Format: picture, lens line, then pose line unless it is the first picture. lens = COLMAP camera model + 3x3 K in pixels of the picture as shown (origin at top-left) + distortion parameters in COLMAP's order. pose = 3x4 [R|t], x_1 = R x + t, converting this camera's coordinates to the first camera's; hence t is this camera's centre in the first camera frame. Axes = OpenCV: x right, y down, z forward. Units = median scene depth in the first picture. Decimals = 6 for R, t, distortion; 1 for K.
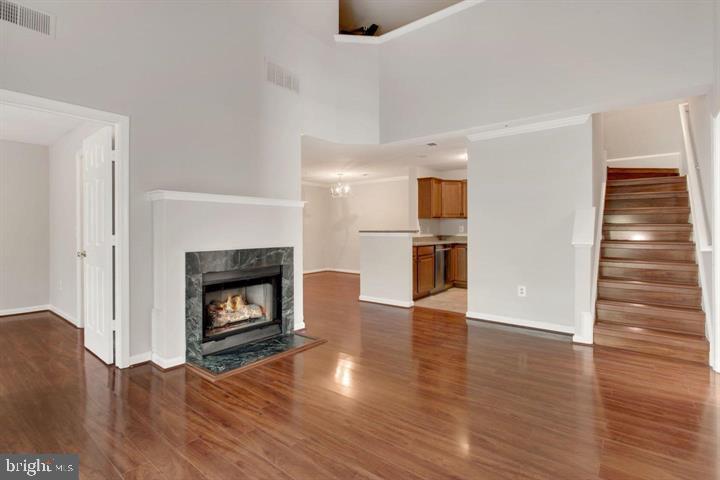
lens RADIAL K [[349.6, 0, 360.0], [0, 349.6, 224.2], [0, 0, 1]] dist [0.000314, 0.000179]
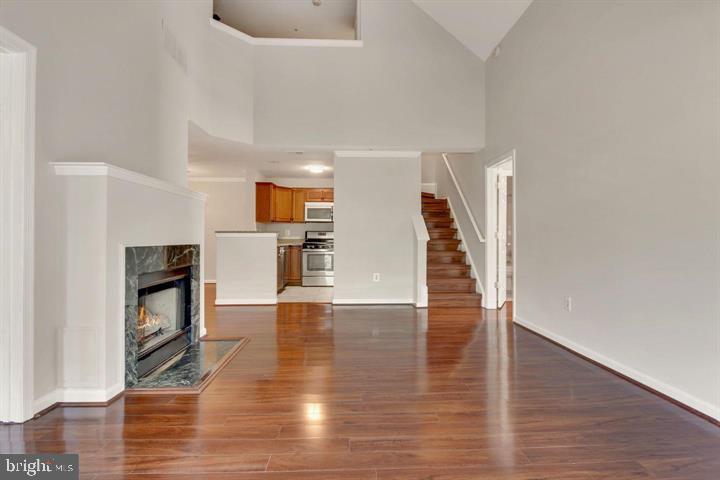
lens RADIAL K [[345.4, 0, 362.3], [0, 345.4, 232.8], [0, 0, 1]] dist [-0.000946, -0.000287]
pose [[0.758619, 0.011879, 0.651426, -0.489084], [-0.010525, 0.999927, -0.005977, 0.038505], [-0.651449, -0.002322, 0.758689, 0.062359]]
